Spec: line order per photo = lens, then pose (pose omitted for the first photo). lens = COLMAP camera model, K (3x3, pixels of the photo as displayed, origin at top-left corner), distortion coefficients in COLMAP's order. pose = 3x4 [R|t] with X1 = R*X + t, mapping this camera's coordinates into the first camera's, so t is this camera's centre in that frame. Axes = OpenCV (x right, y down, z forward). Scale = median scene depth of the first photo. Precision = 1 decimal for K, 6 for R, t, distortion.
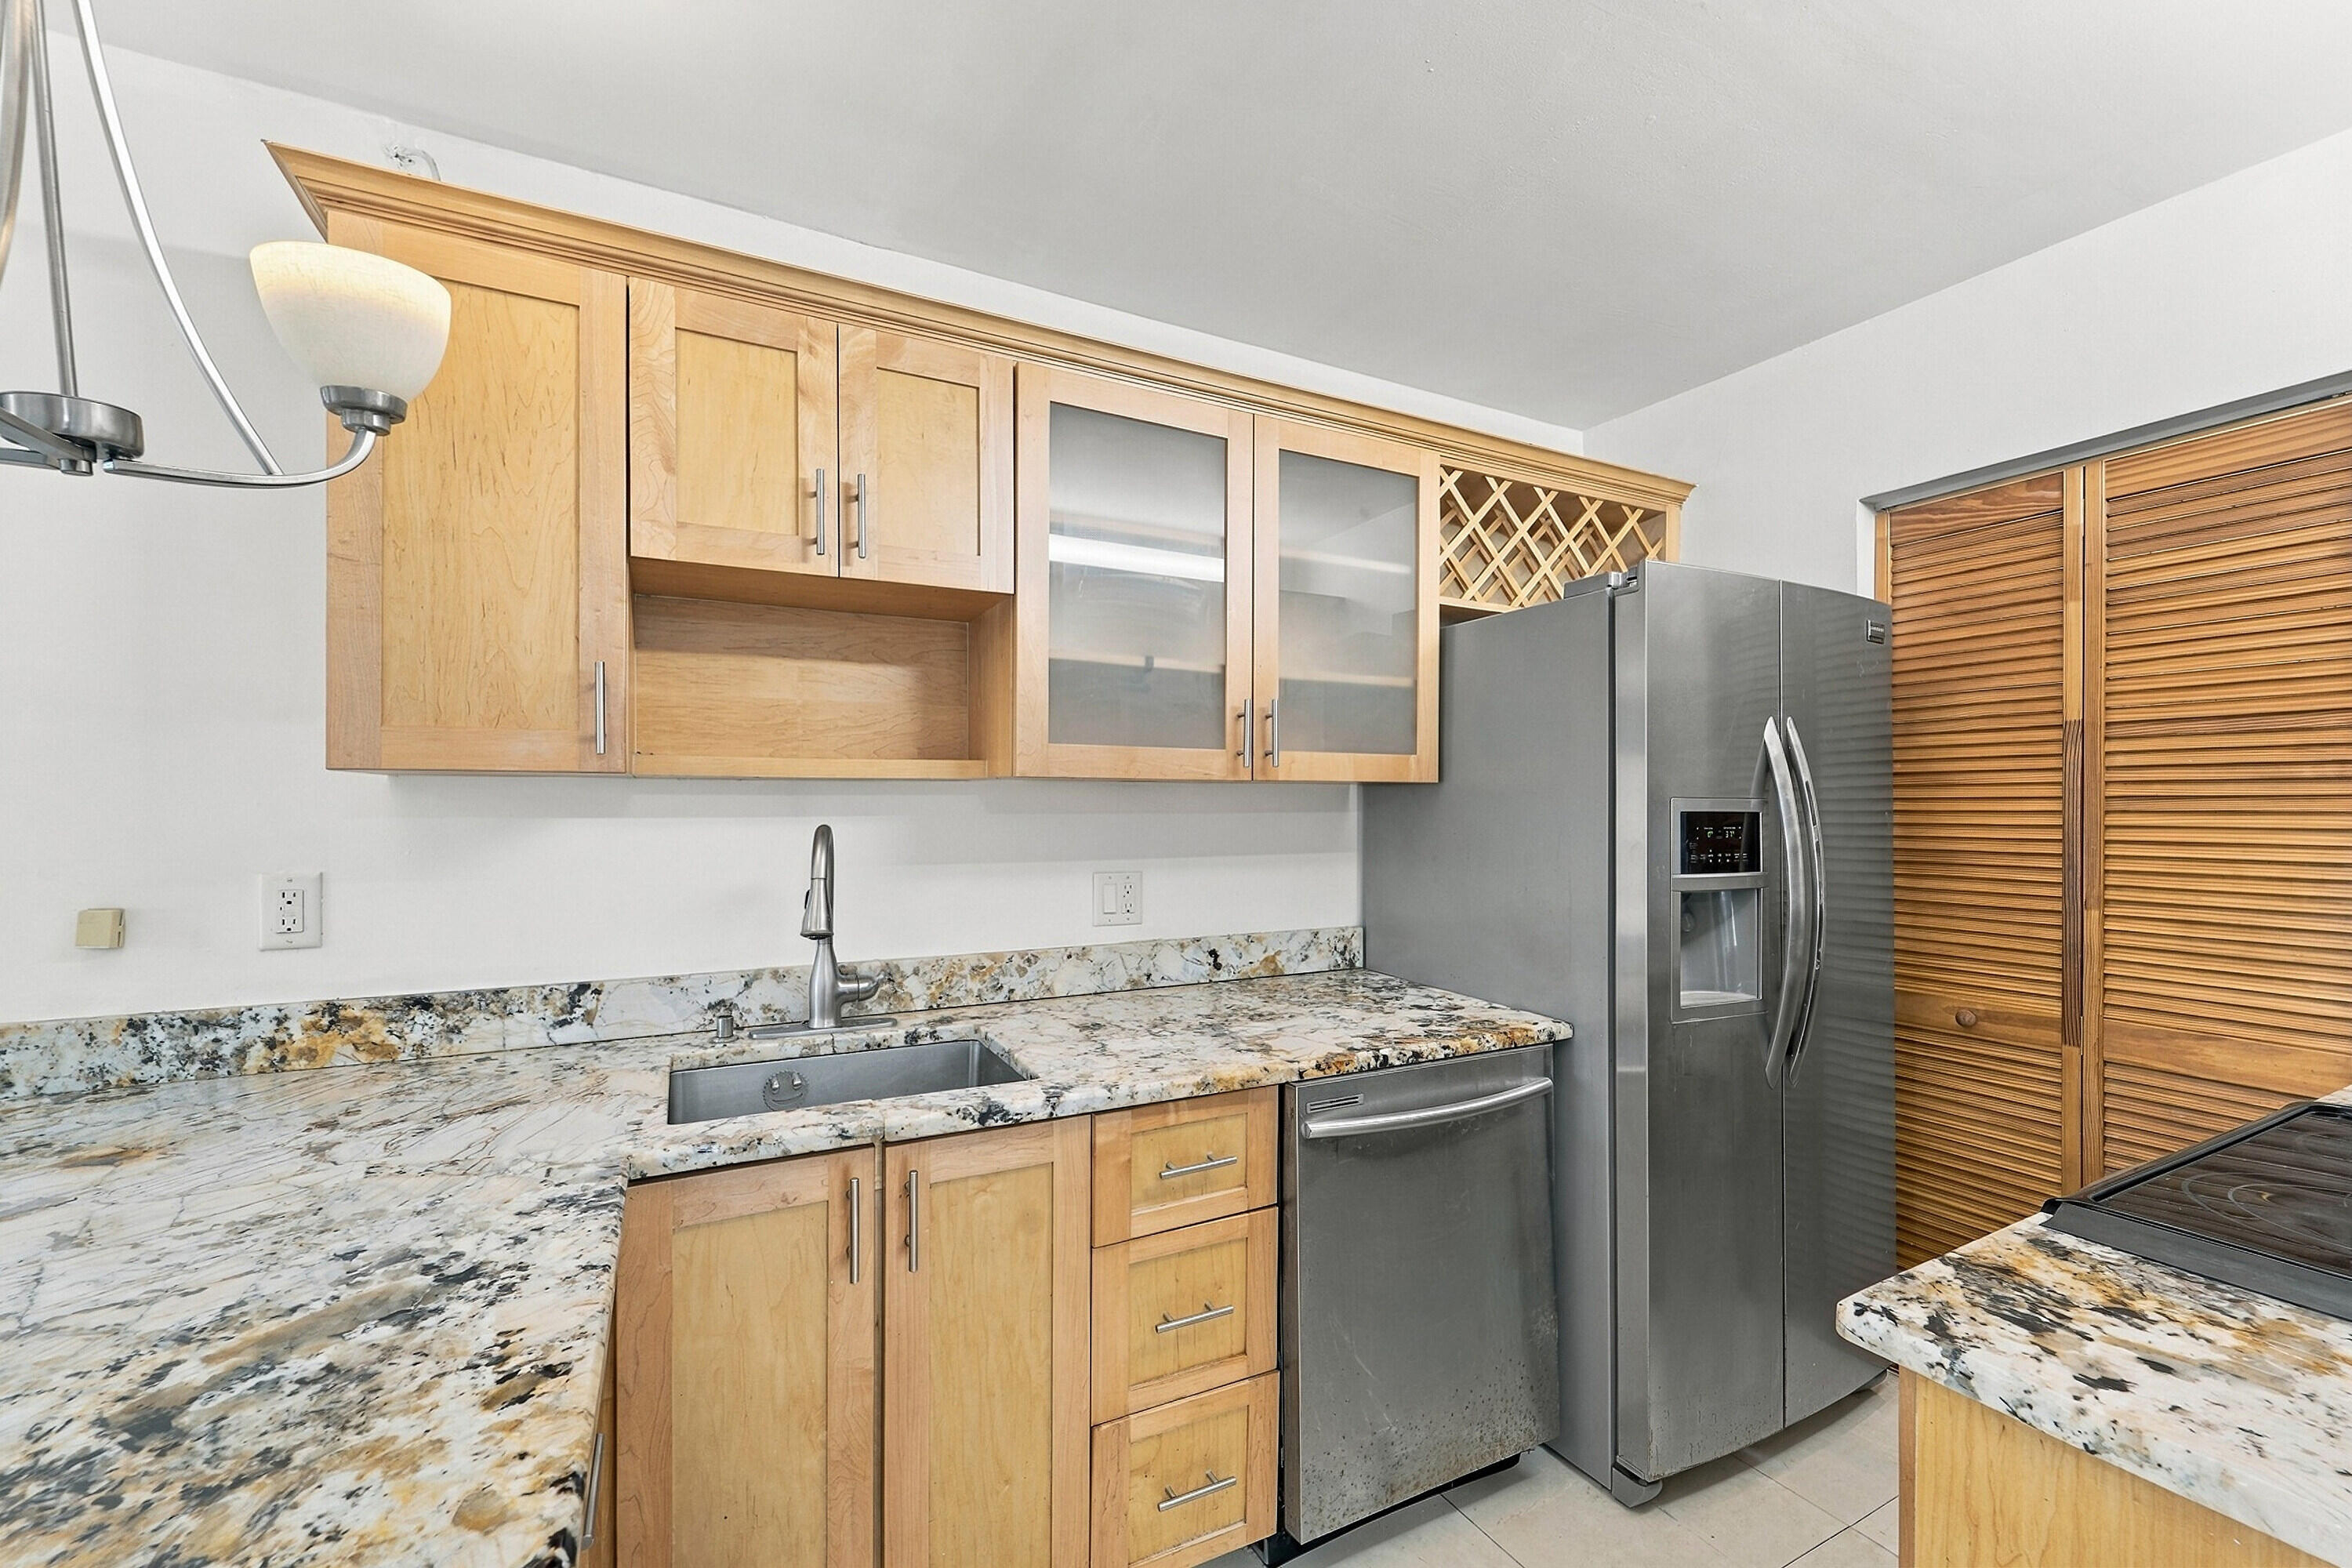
lens RADIAL K [[989.4, 0, 1182.5], [0, 989.4, 788.1], [0, 0, 1]] dist [-0.001943, -0.000417]
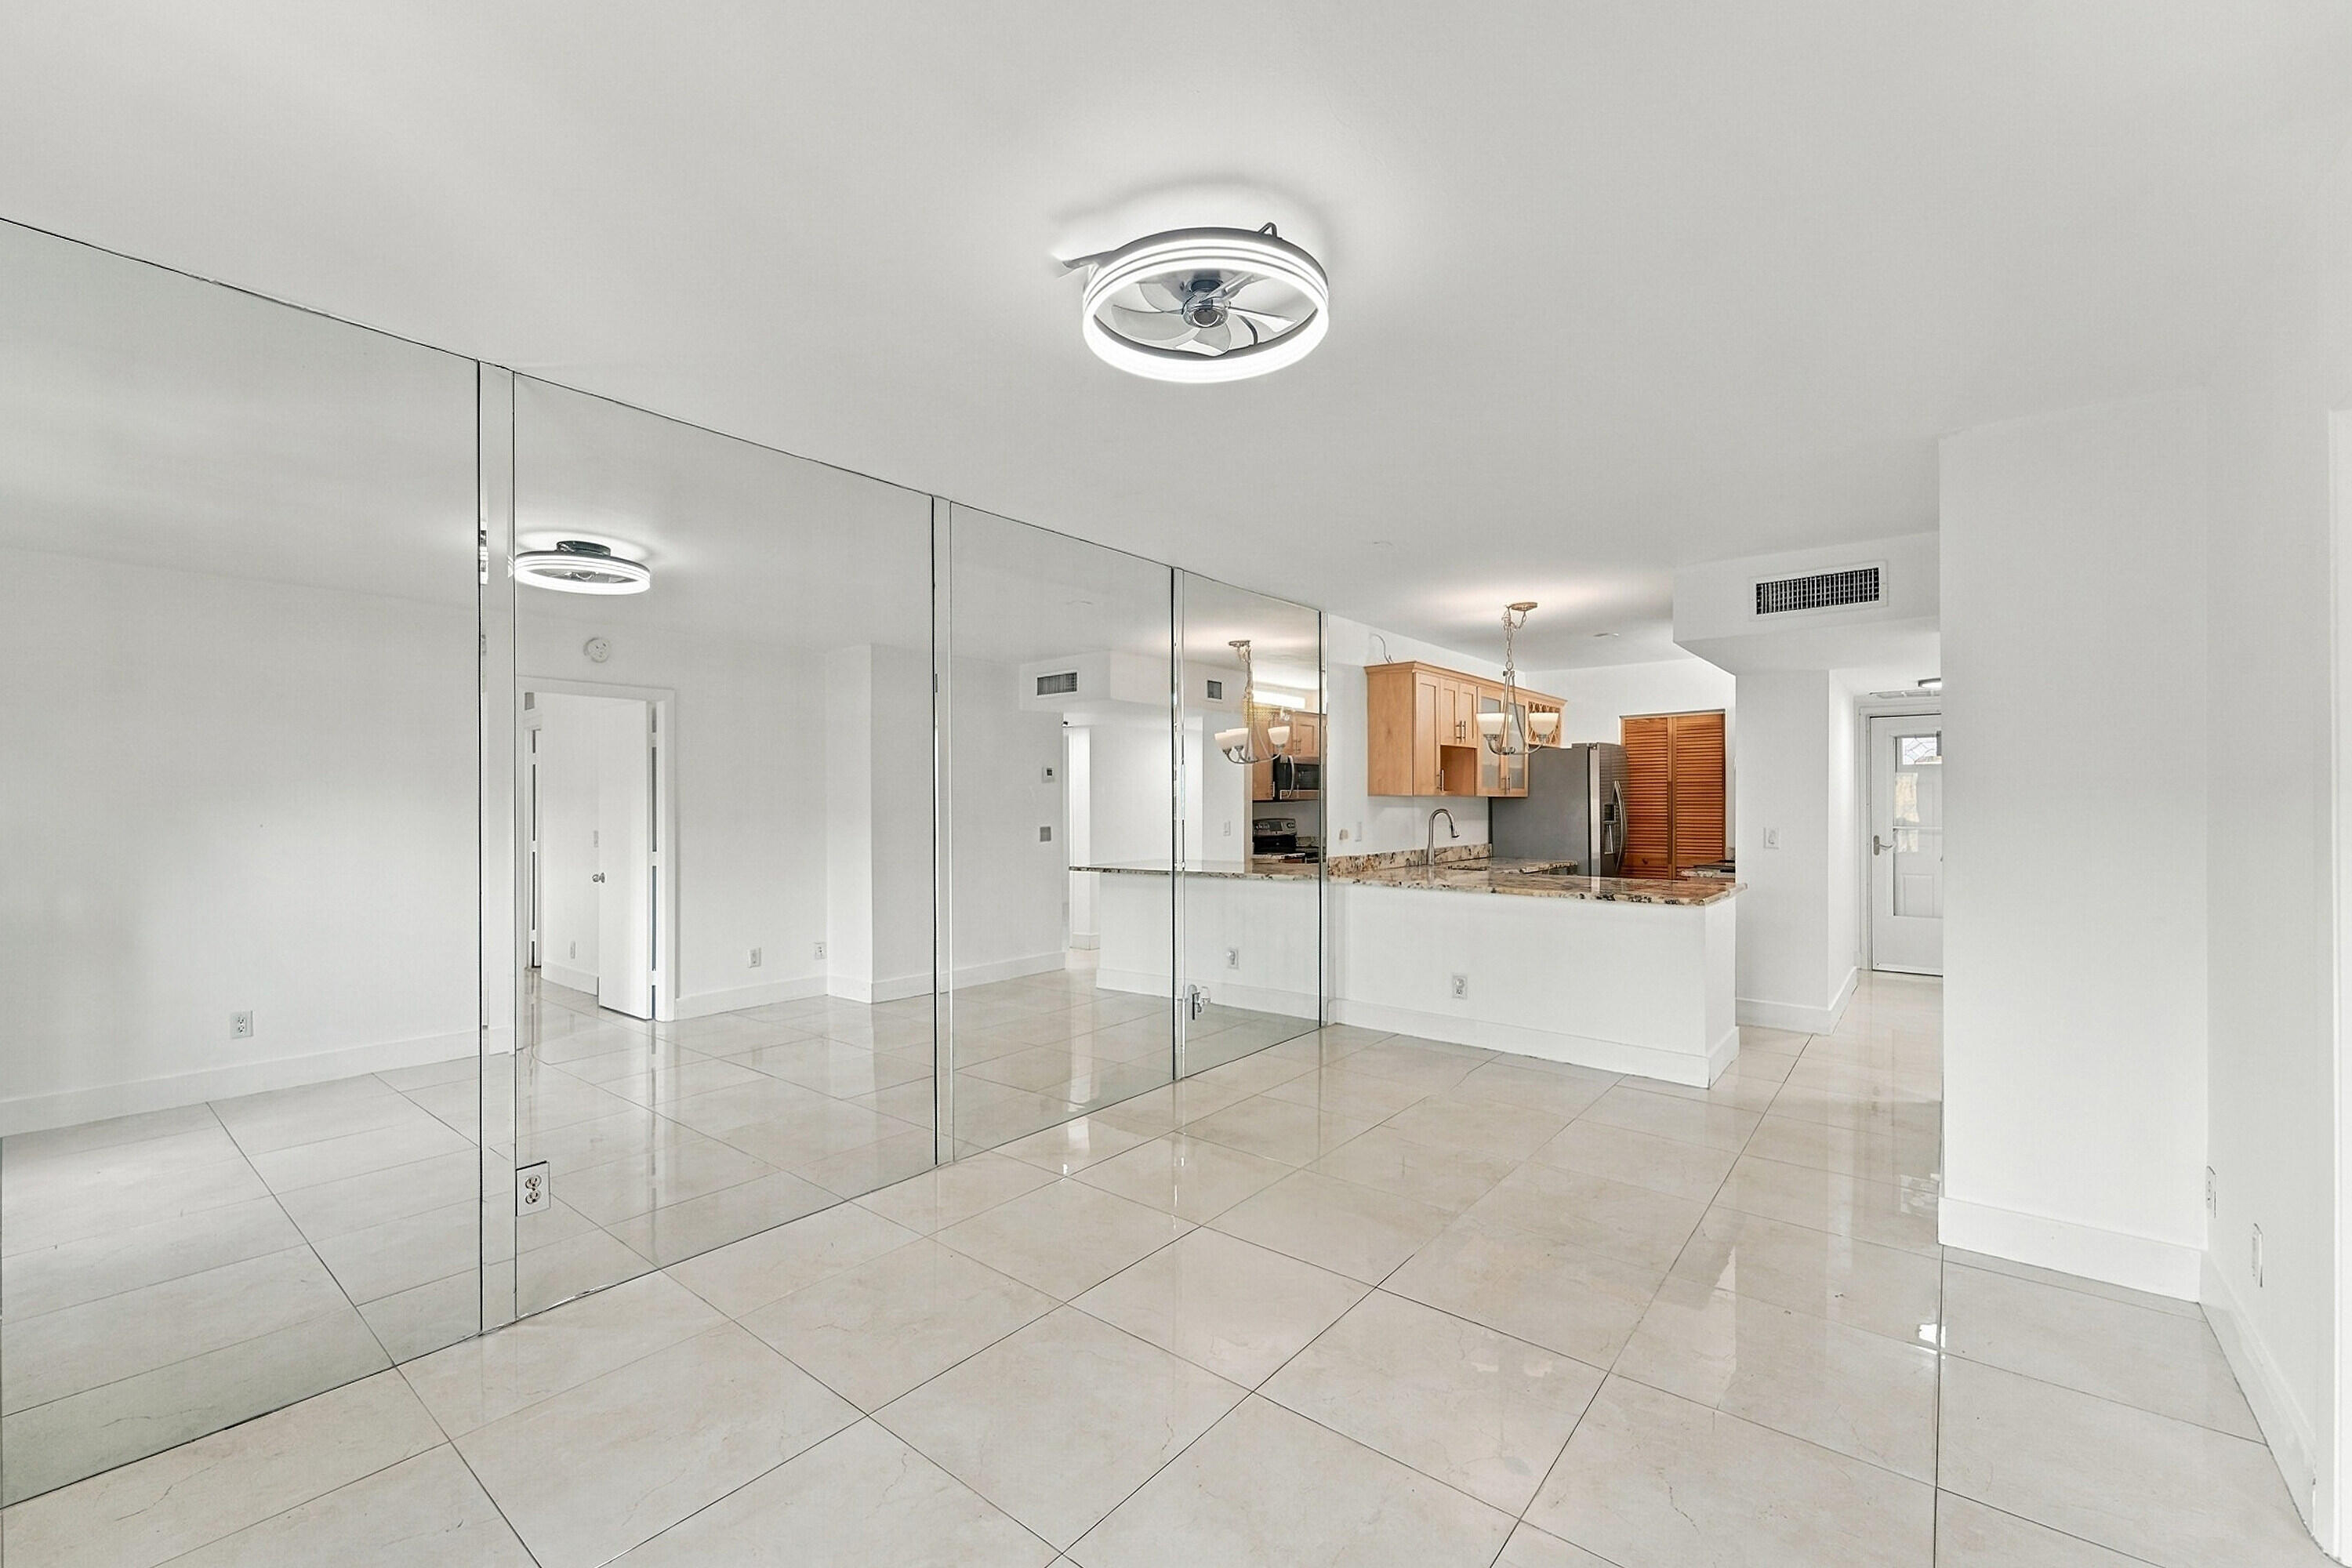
lens RADIAL K [[989.4, 0, 1178.5], [0, 989.4, 793.2], [0, 0, 1]] dist [-0.001943, -0.000417]
pose [[0.912474, 0.000017, 0.409135, -2.565412], [0.002832, 0.999976, -0.006356, -0.003826], [-0.409125, 0.006958, 0.912452, -1.851299]]
